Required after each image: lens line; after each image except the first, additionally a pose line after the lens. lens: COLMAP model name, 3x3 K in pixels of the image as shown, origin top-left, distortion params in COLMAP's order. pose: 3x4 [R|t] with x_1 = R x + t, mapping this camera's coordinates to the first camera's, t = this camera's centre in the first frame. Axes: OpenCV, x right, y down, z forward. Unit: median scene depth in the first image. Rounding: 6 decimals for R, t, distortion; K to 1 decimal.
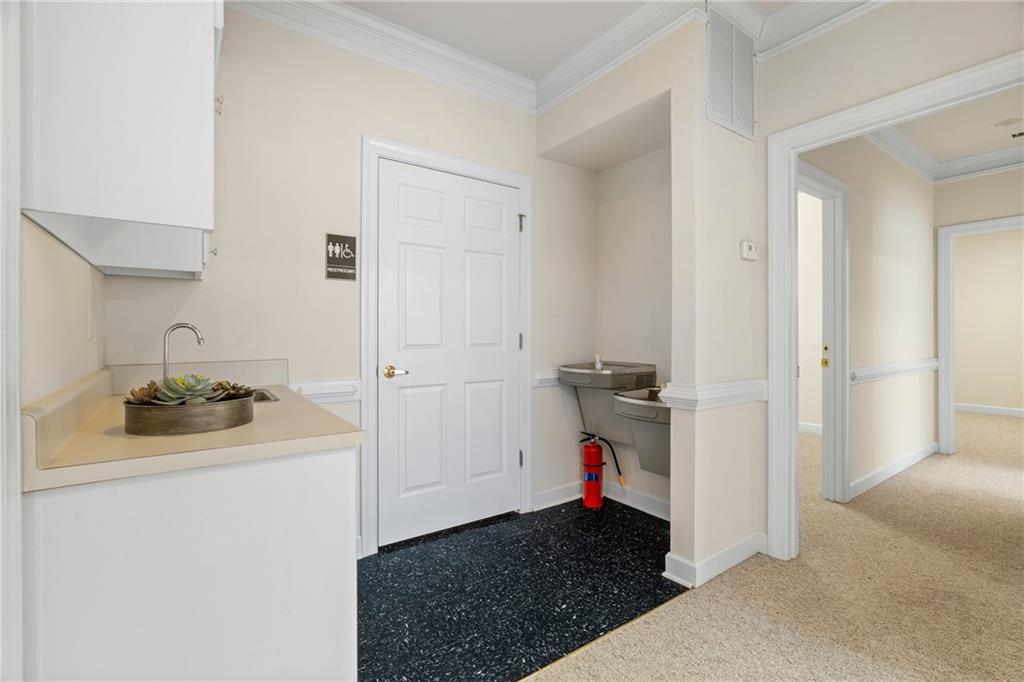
lens RADIAL K [[462.0, 0, 514.3], [0, 462.0, 334.6], [0, 0, 1]] dist [-0.001892, 0.000423]
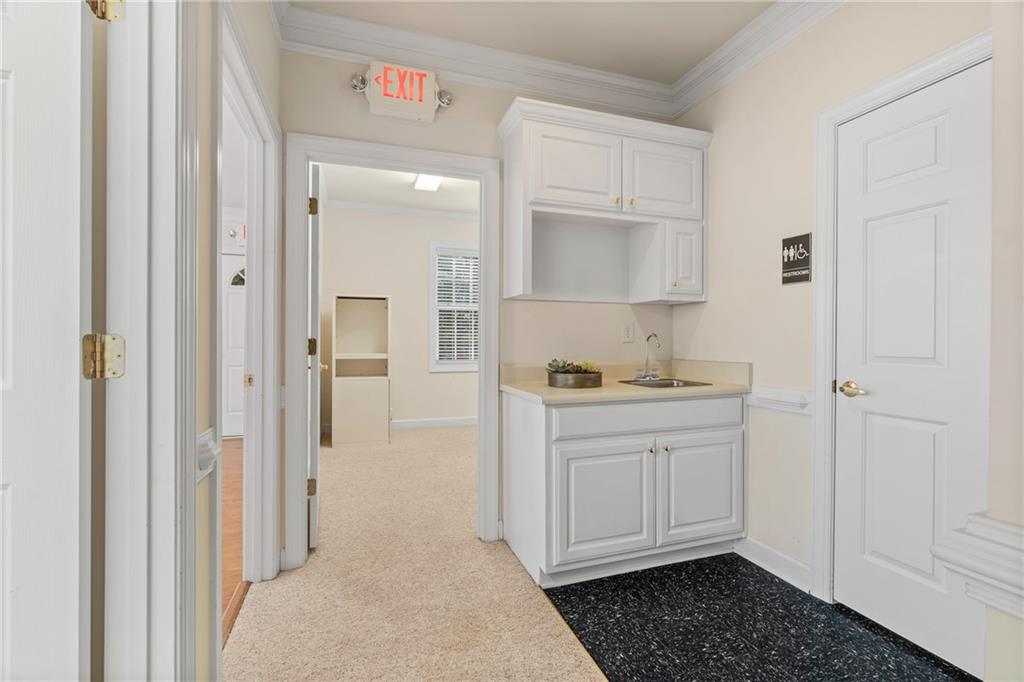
lens RADIAL K [[462.0, 0, 512.6], [0, 462.0, 339.0], [0, 0, 1]] dist [-0.001892, 0.000423]
pose [[-0.289851, -0.002148, -0.957069, 0.701927], [-0.006000, 0.999982, -0.000427, -0.001097], [0.957053, 0.005619, -0.289859, 0.728147]]
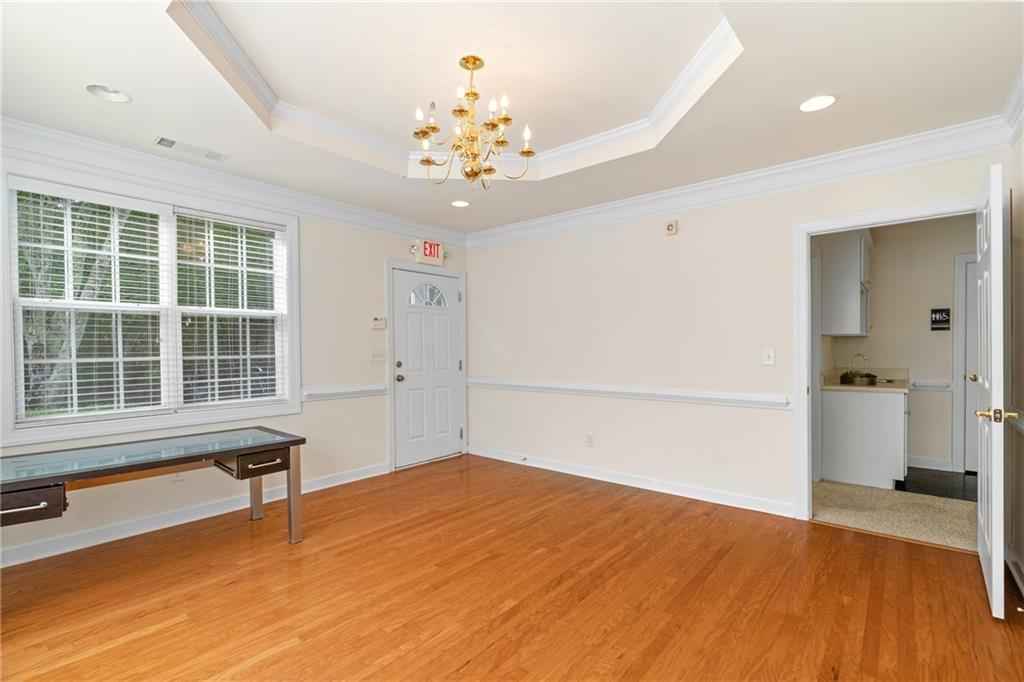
lens RADIAL K [[462.0, 0, 514.8], [0, 462.0, 348.5], [0, 0, 1]] dist [-0.001892, 0.000423]
pose [[0.241018, 0.007547, -0.970491, 1.157718], [0.000893, 0.999968, 0.007998, -0.058780], [0.970520, -0.002794, 0.241004, -1.322276]]
